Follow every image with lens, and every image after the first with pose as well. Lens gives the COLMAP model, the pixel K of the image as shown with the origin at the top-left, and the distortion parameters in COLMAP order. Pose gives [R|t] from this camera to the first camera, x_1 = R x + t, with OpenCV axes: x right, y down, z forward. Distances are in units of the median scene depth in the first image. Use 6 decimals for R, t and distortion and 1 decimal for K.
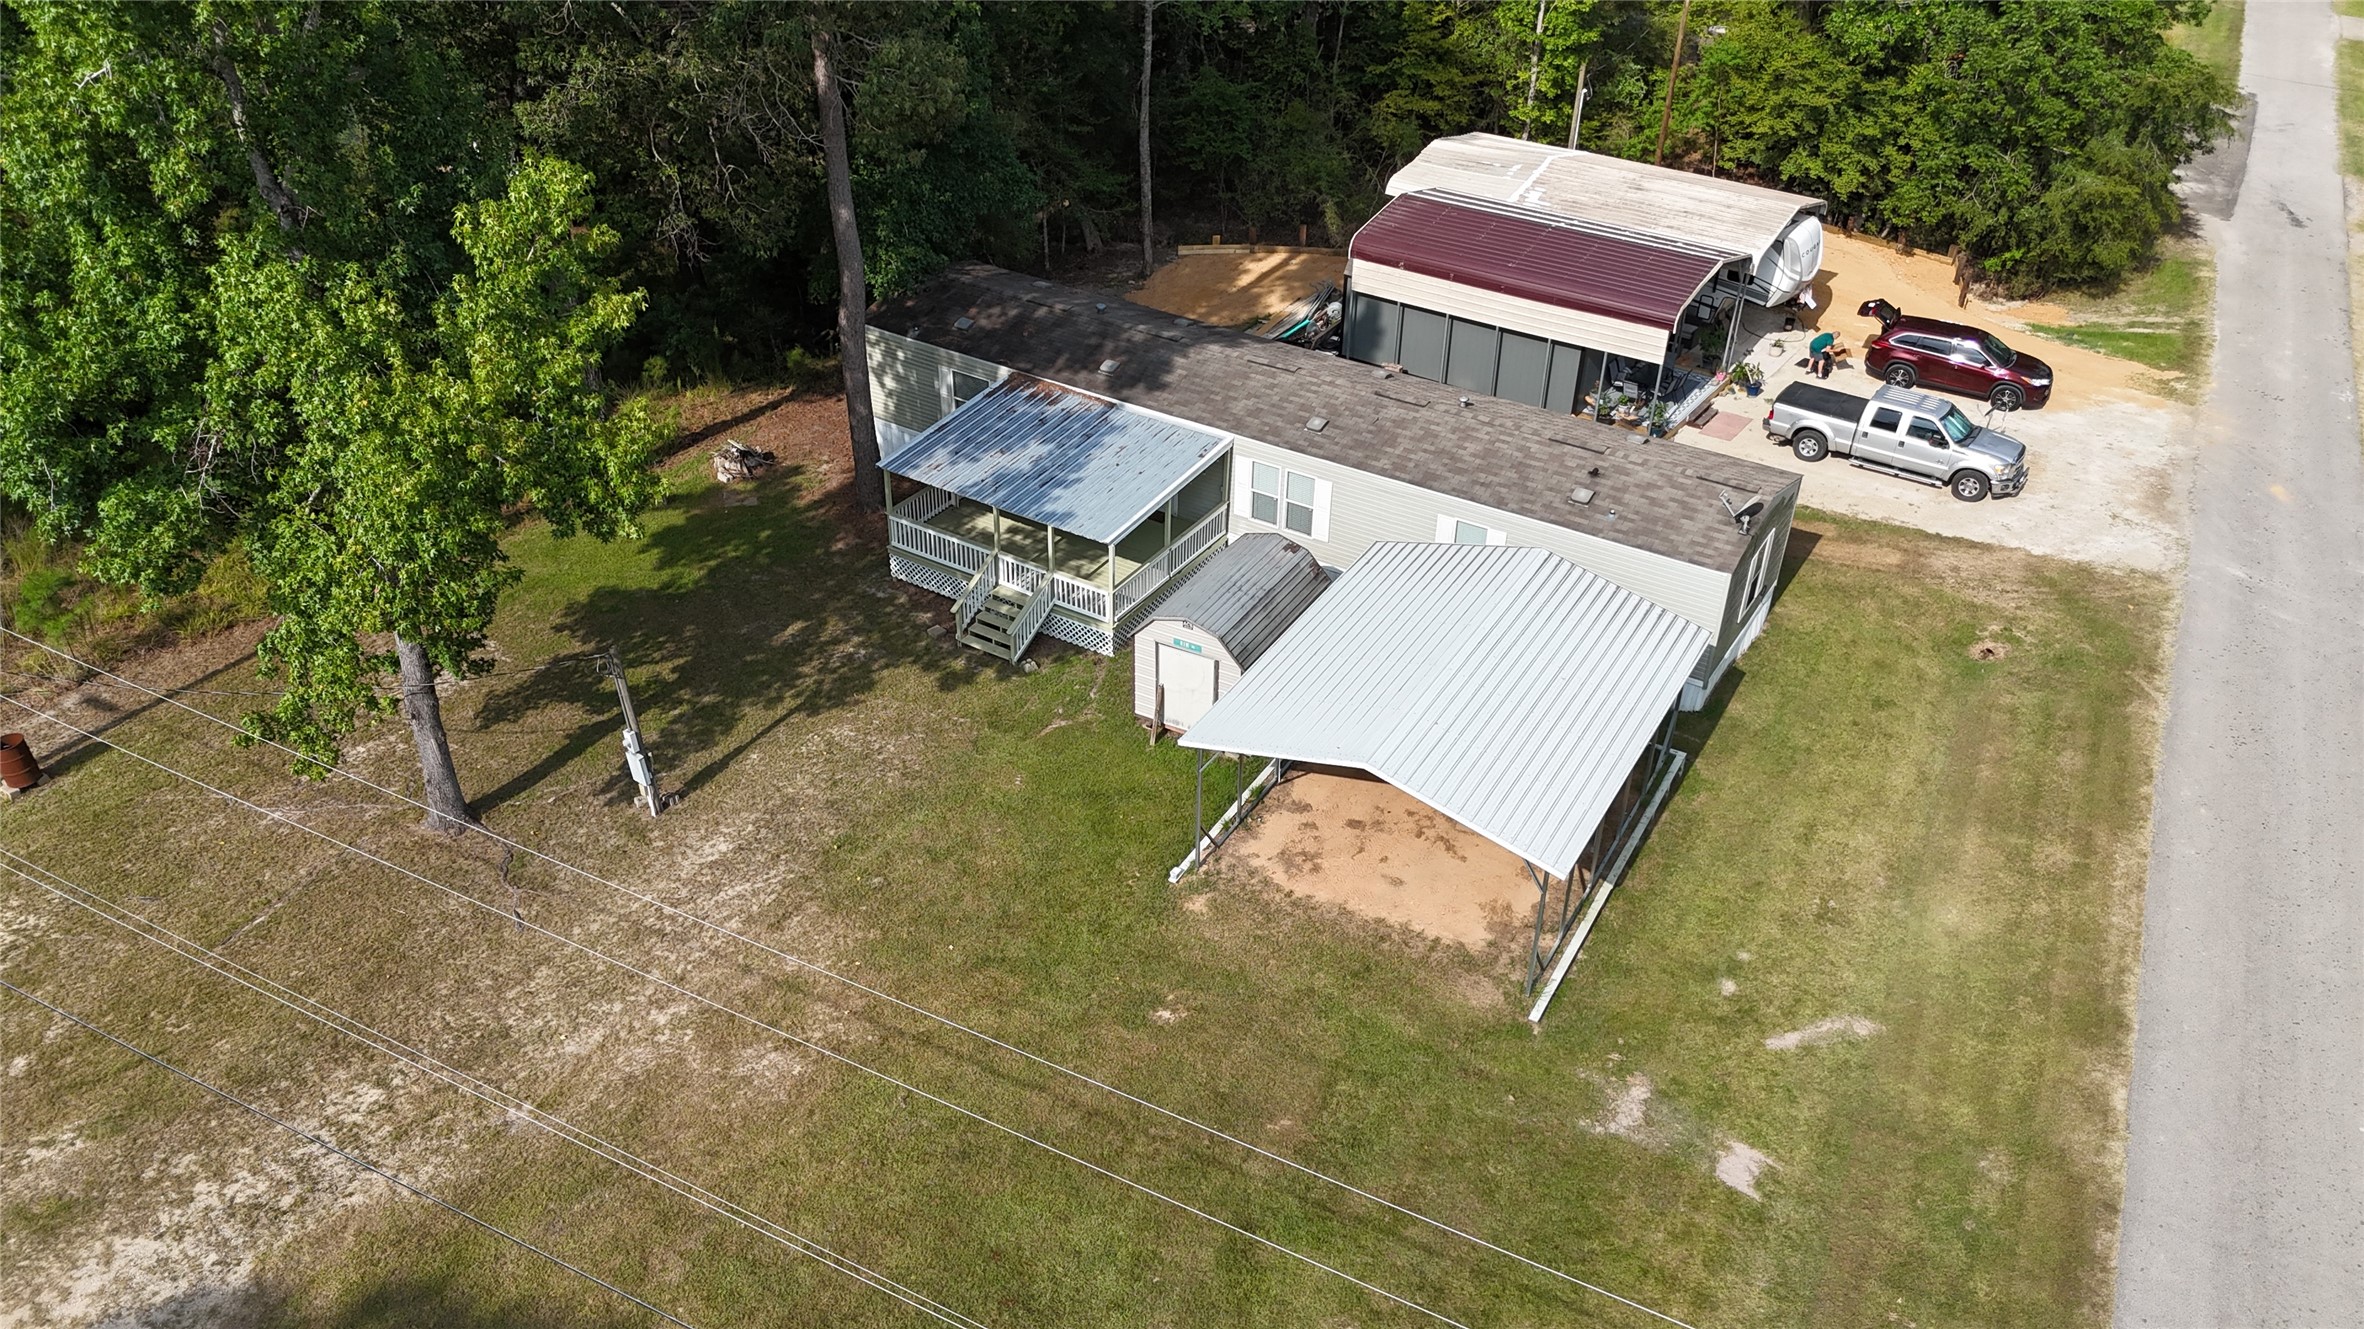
lens RADIAL K [[1758.6, 0, 1183.5], [0, 1758.6, 661.4], [0, 0, 1]] dist [0.049845, -0.049146]
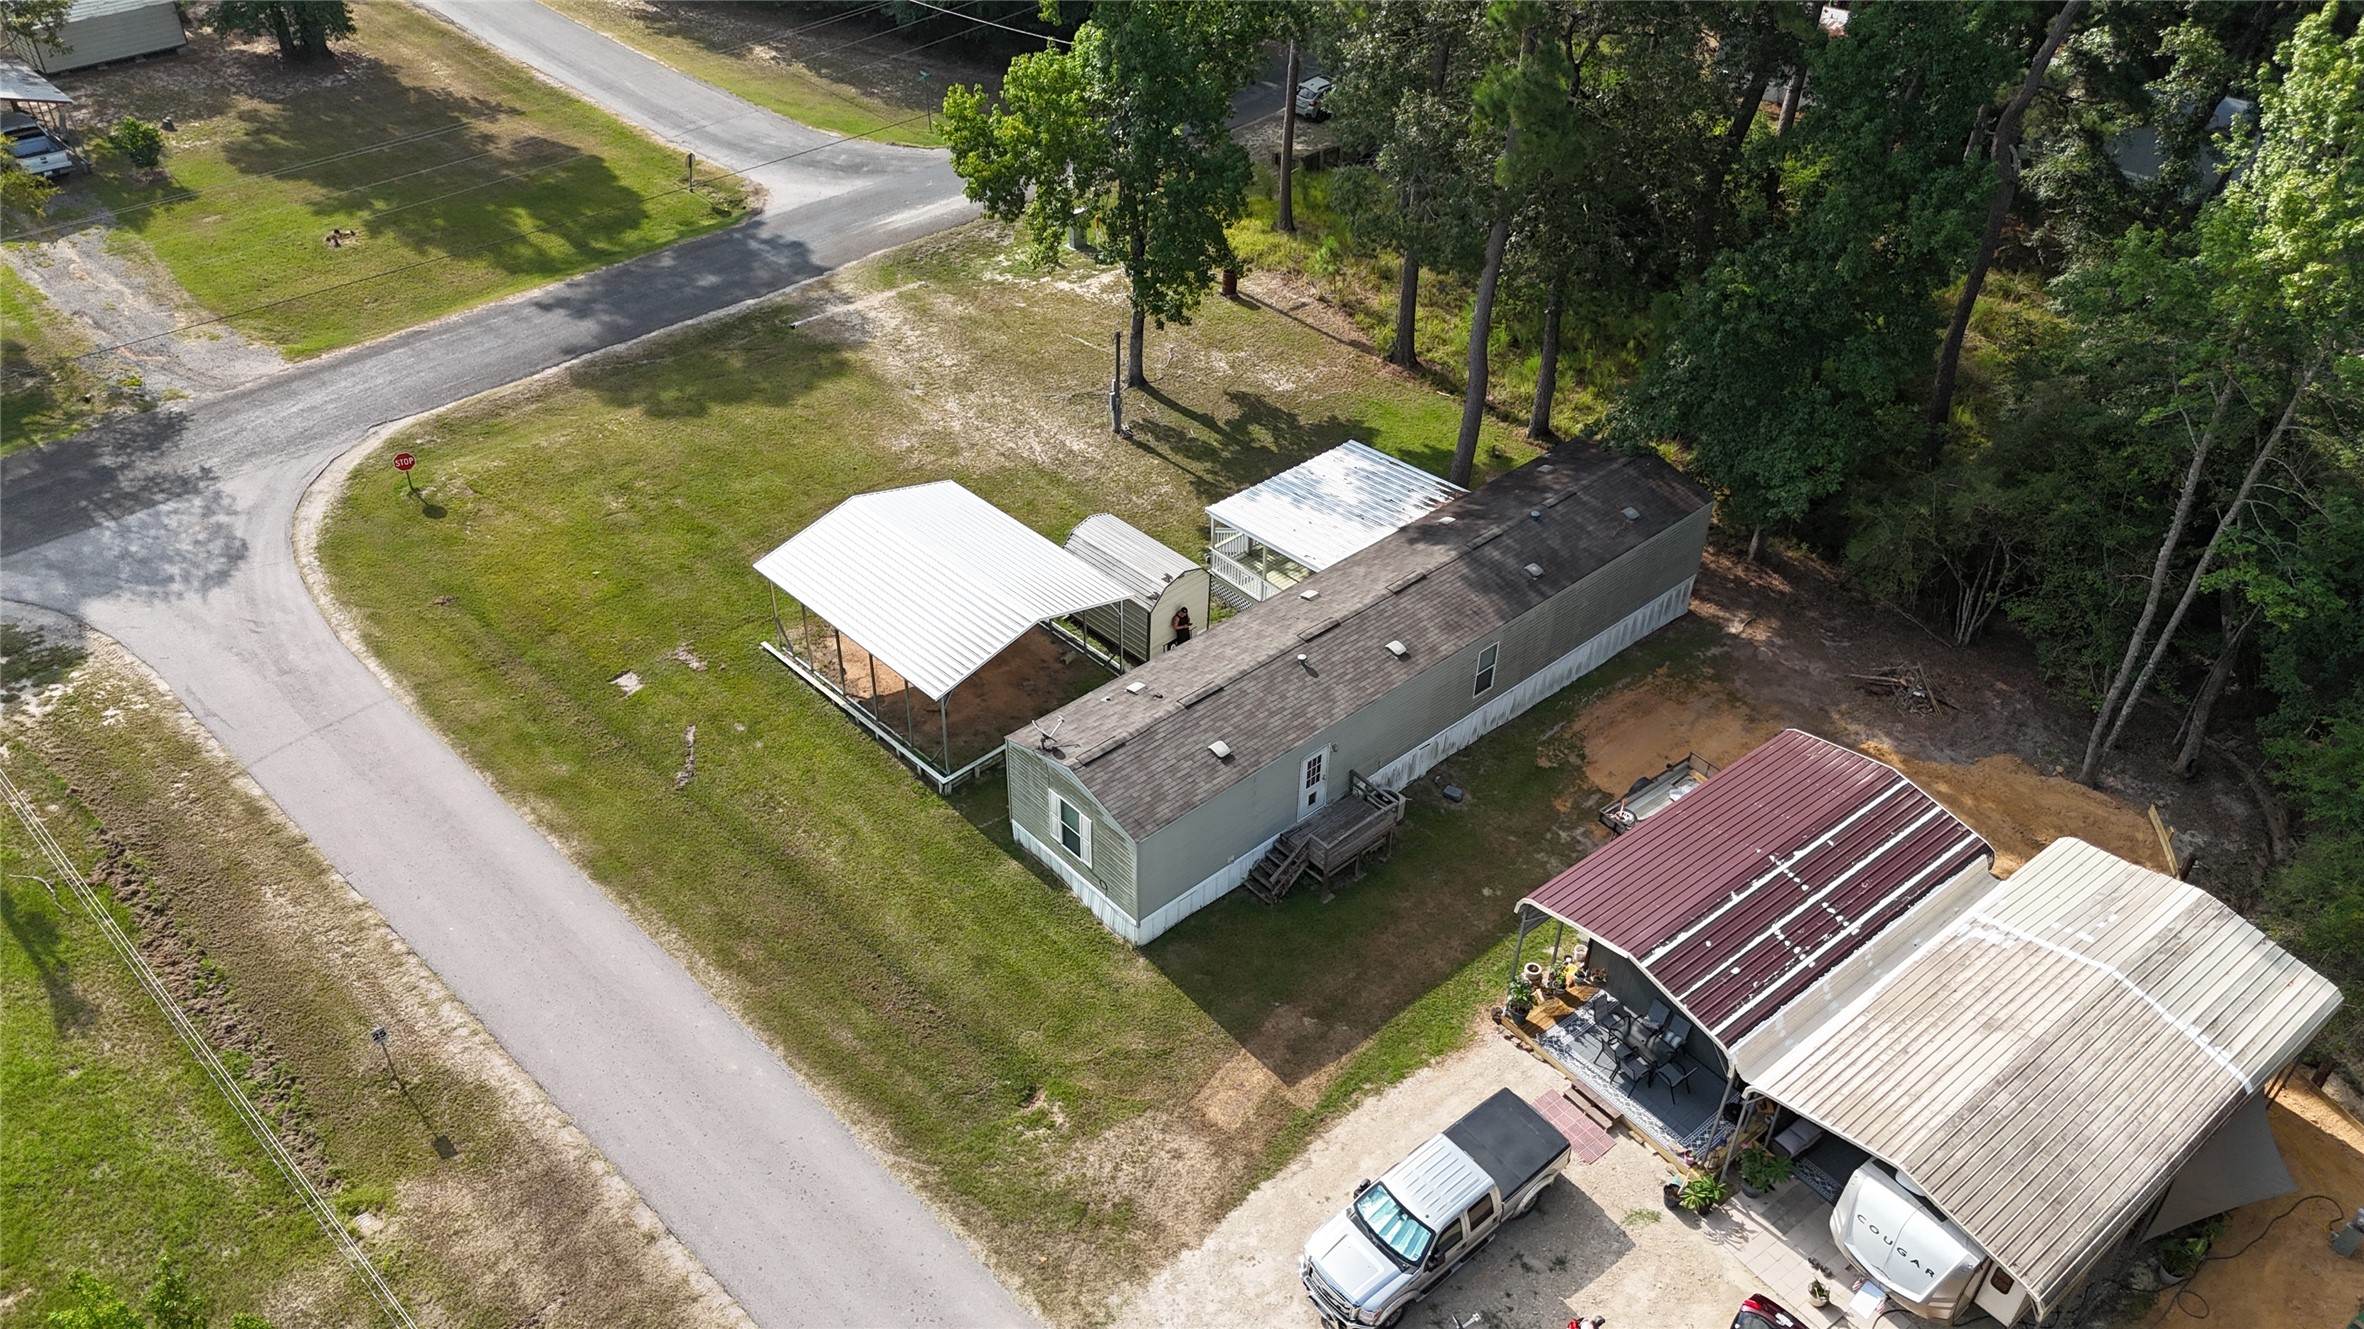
lens RADIAL K [[1758.6, 0, 1191.7], [0, 1758.6, 670.5], [0, 0, 1]] dist [0.049845, -0.049146]
pose [[-0.276849, 0.567162, -0.775682, 1.149367], [-0.548158, 0.569789, 0.612261, -0.865516], [0.789226, 0.594700, 0.153149, 0.840269]]
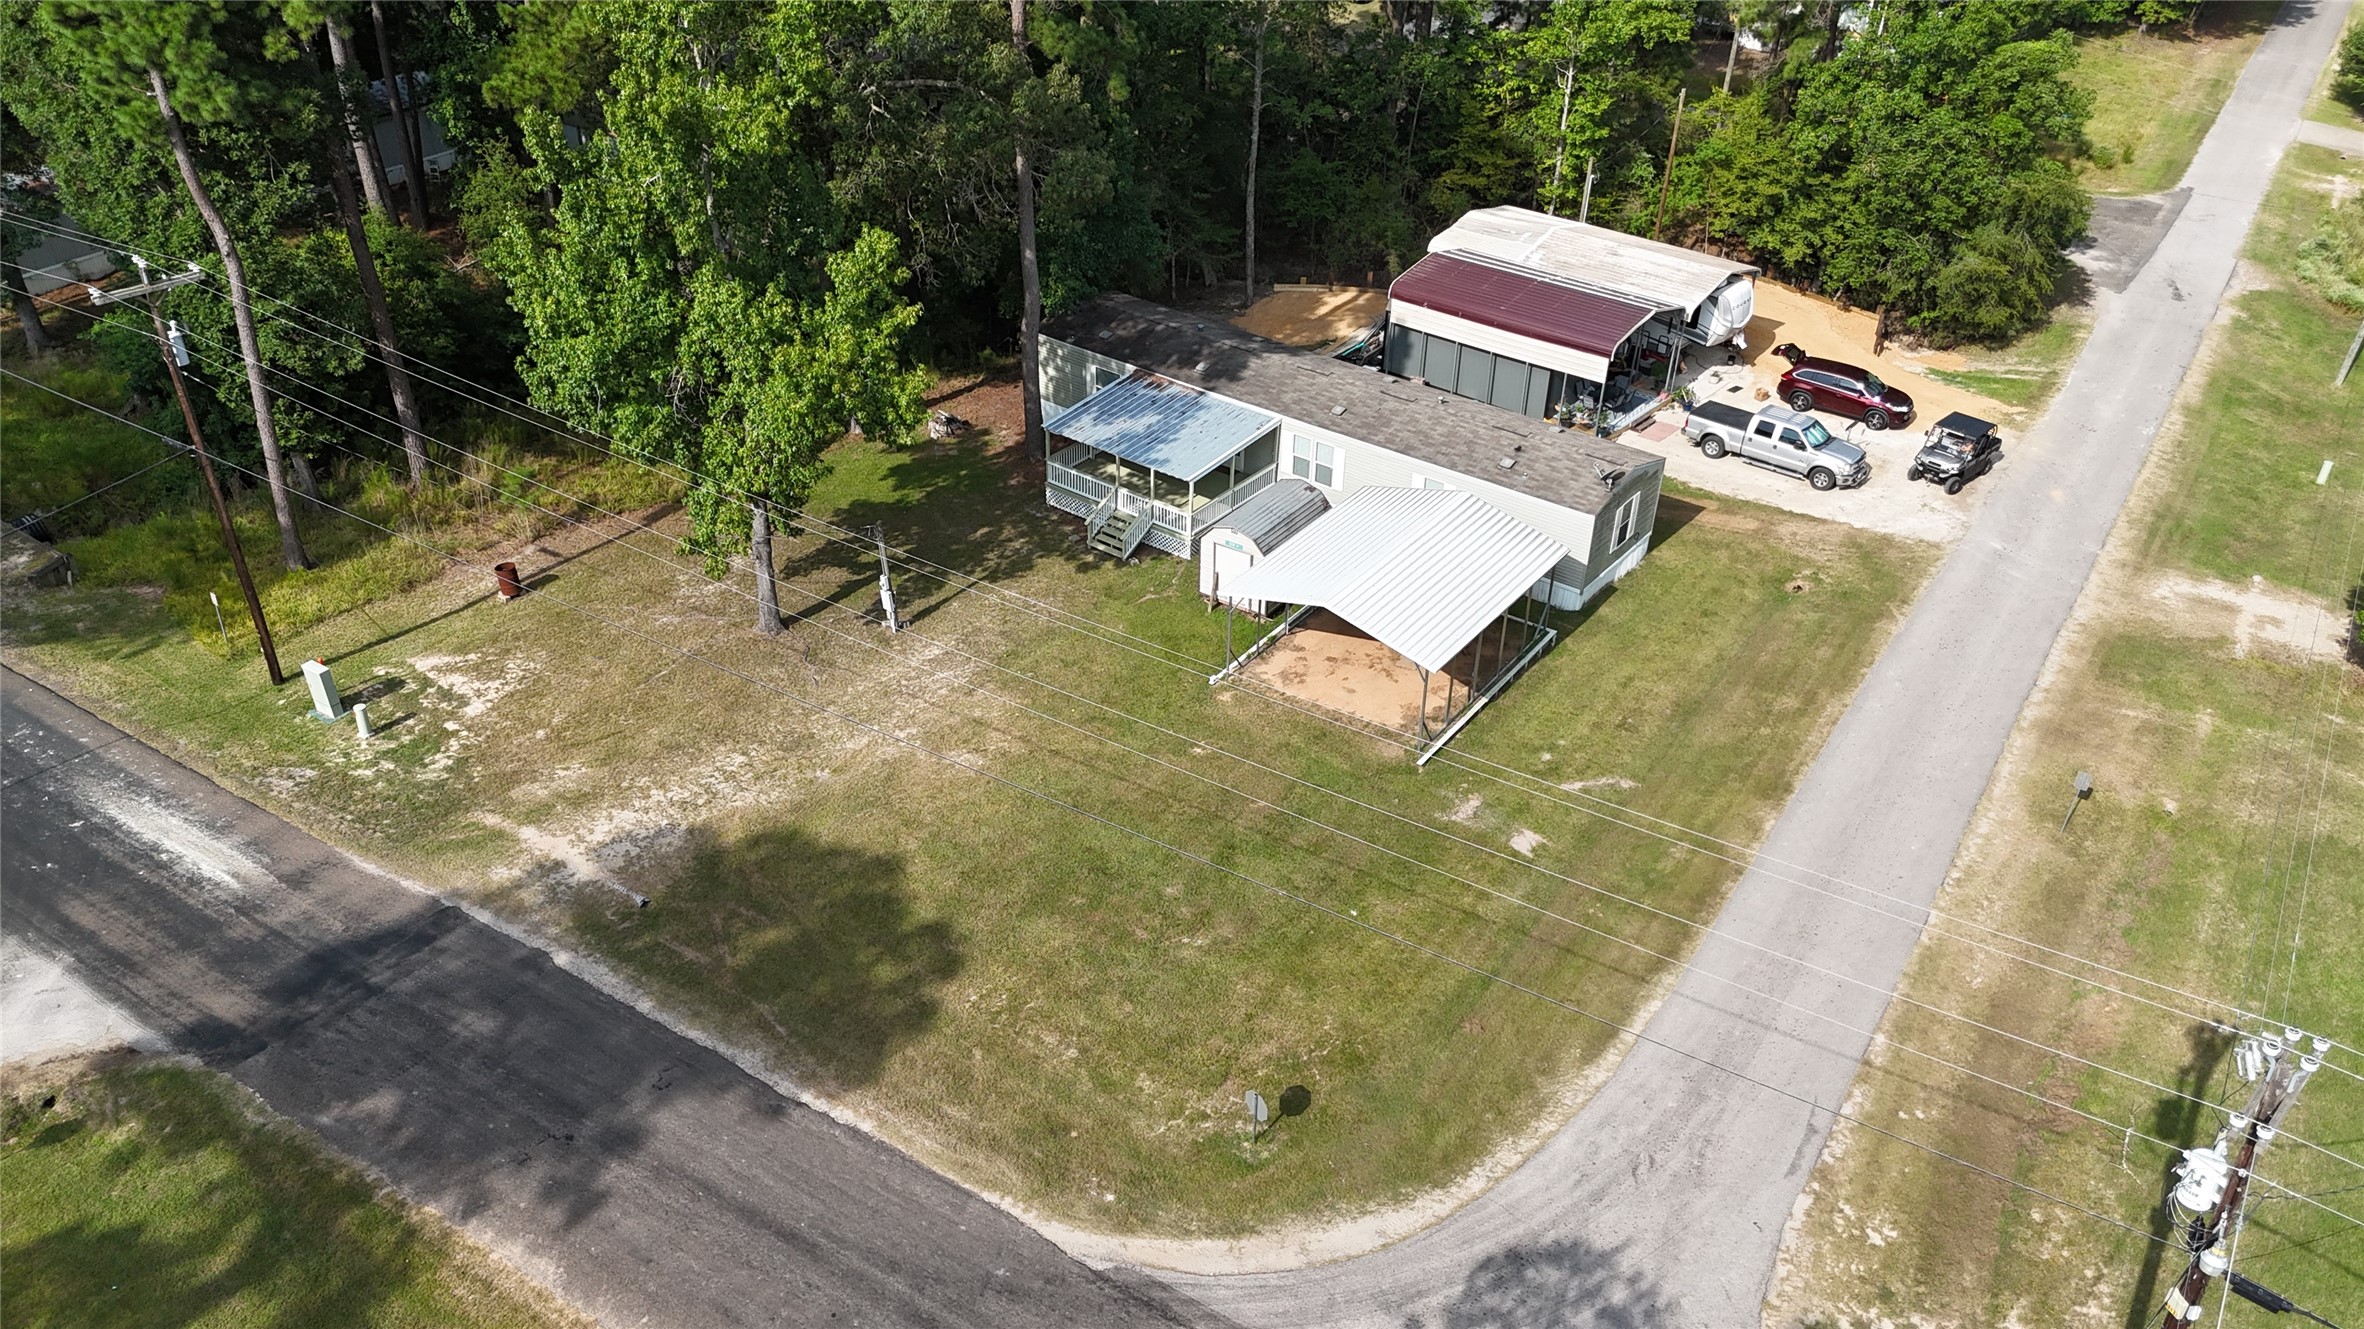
lens RADIAL K [[1758.6, 0, 1183.1], [0, 1758.6, 670.6], [0, 0, 1]] dist [0.049845, -0.049146]
pose [[0.995446, 0.053213, -0.079095, 0.080050], [-0.054014, 0.998508, -0.008016, 0.109021], [0.078550, 0.012252, 0.996835, -0.512132]]
